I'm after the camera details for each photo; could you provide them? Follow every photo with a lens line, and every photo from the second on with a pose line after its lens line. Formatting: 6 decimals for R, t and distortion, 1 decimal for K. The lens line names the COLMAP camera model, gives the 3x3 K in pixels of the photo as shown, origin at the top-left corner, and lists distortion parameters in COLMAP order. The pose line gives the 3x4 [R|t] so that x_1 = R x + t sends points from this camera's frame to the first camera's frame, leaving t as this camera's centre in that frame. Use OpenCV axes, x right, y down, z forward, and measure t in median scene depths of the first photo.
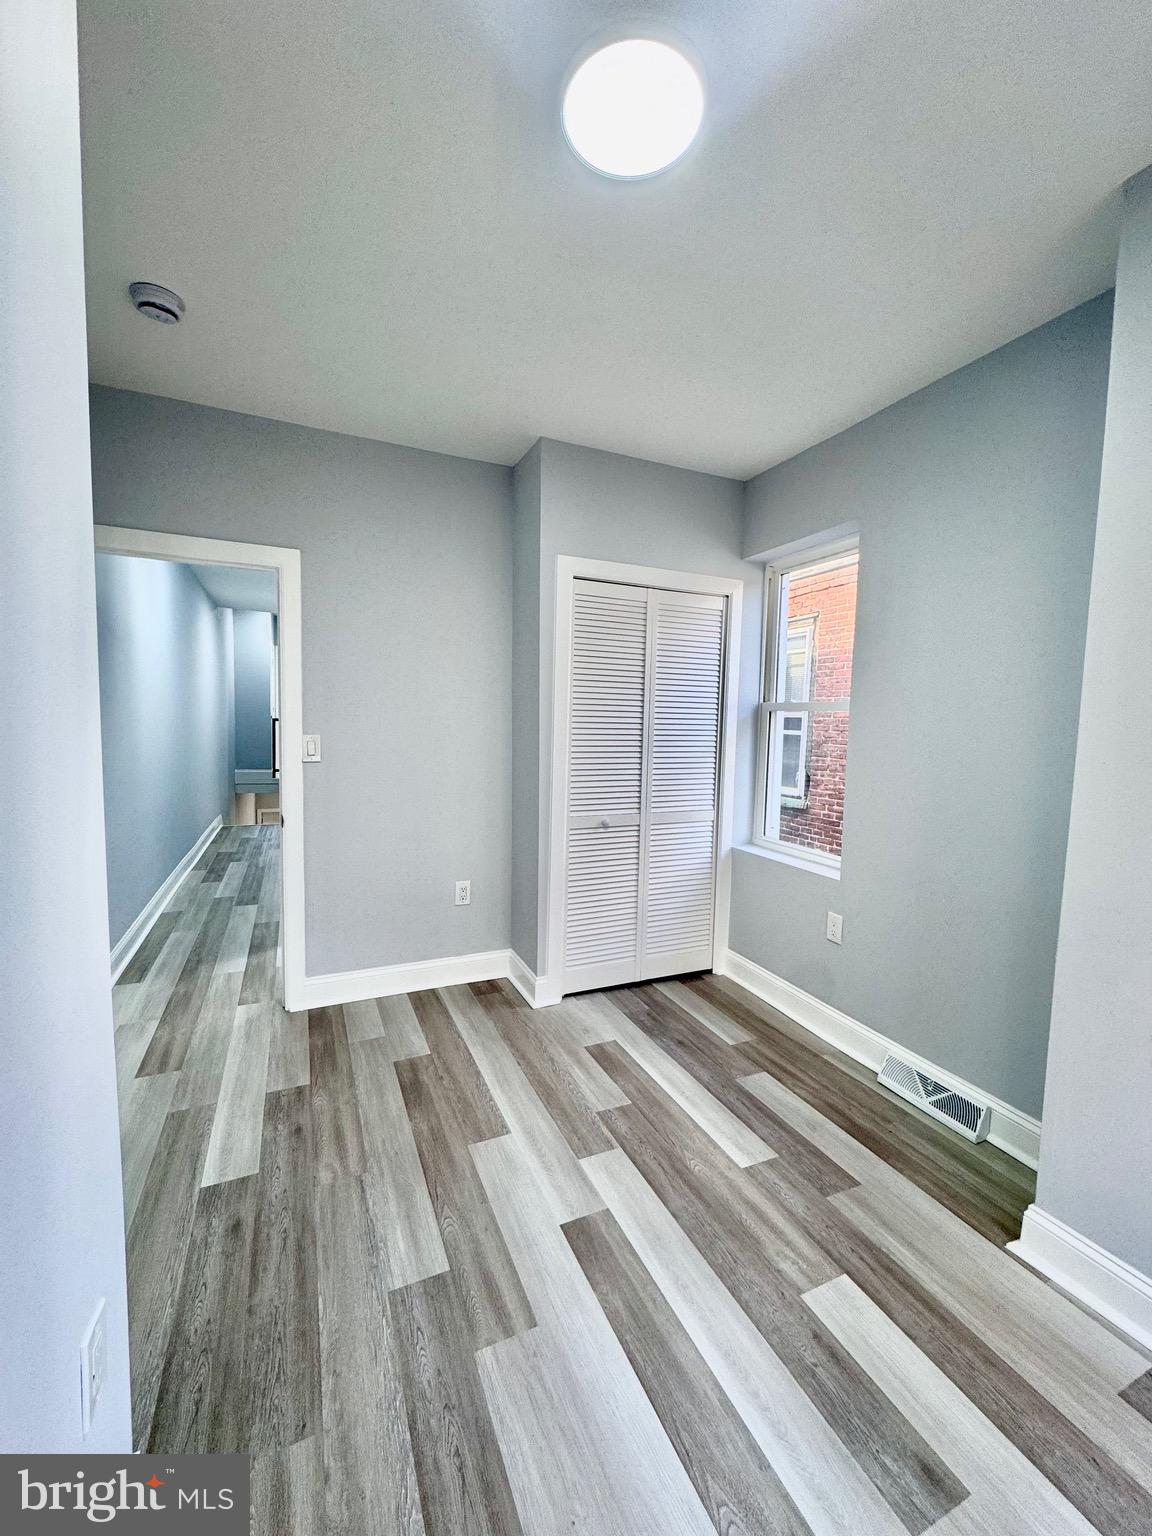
lens RADIAL K [[611.4, 0, 577.7], [0, 611.4, 764.2], [0, 0, 1]] dist [0.002817, 0.000200]
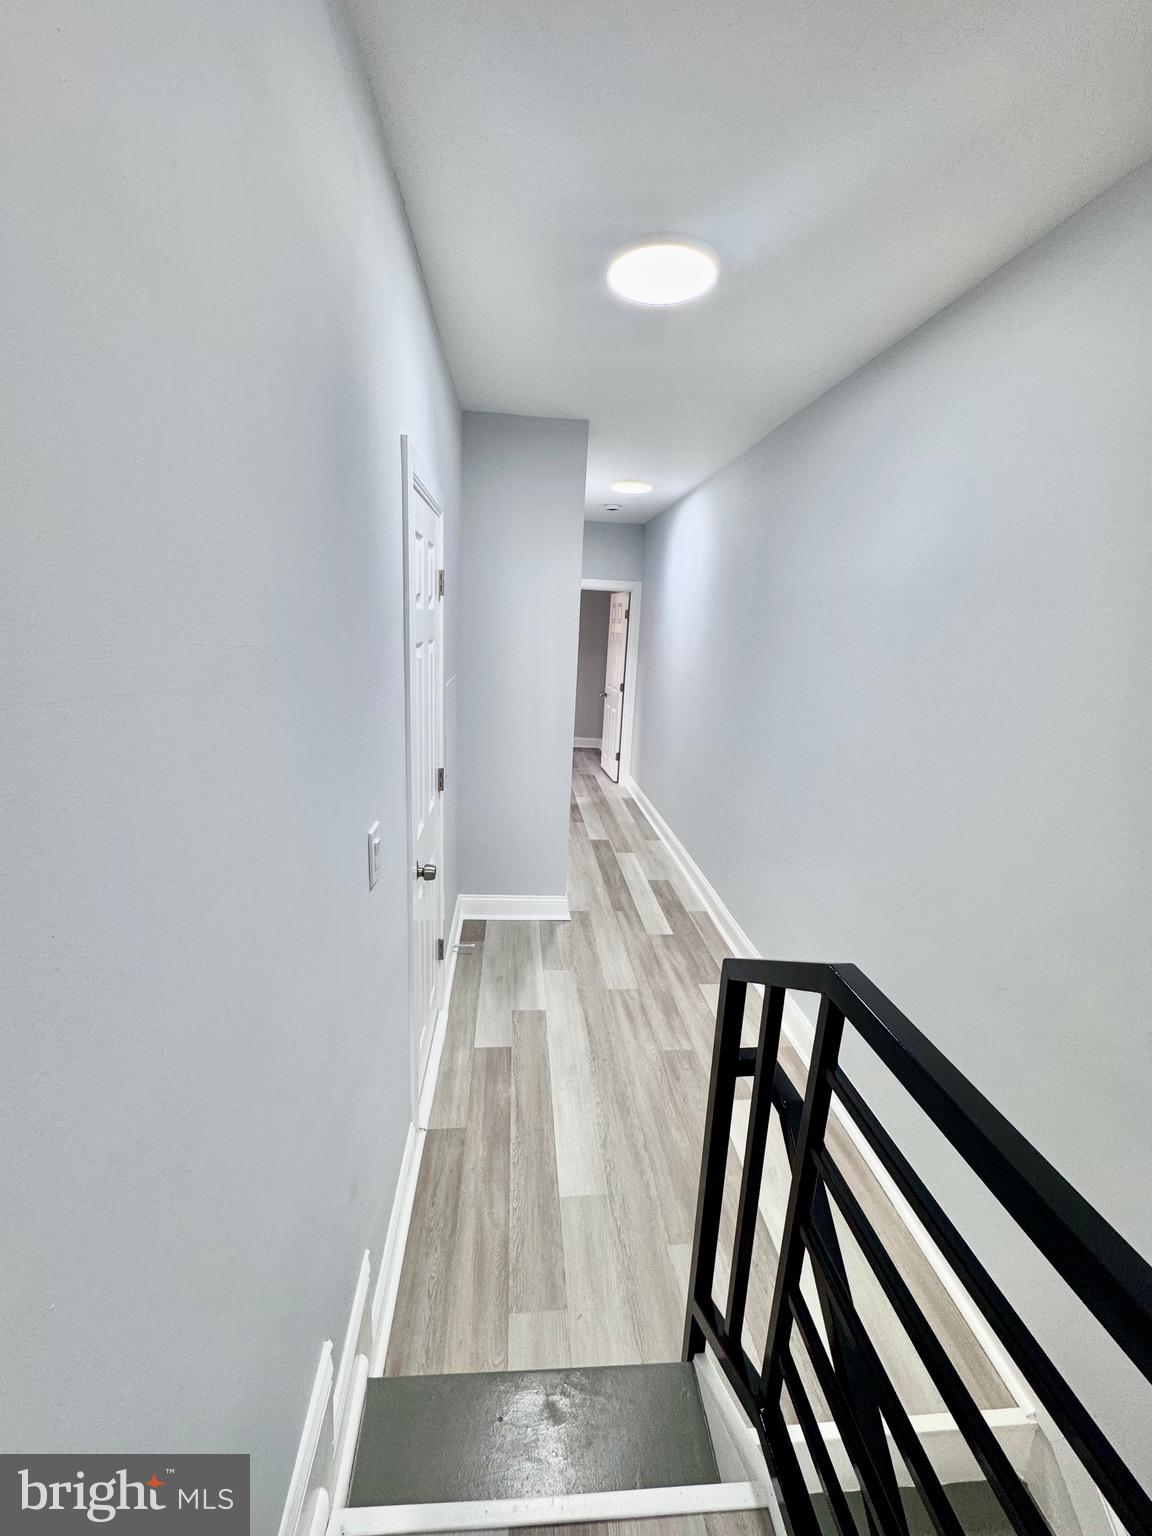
lens RADIAL K [[611.4, 0, 569.0], [0, 611.4, 765.1], [0, 0, 1]] dist [0.002817, 0.000200]
pose [[-0.940933, -0.144985, 0.305981, -0.817931], [-0.046306, 0.950295, 0.307887, -0.243943], [-0.335411, 0.275532, -0.900878, 2.004126]]
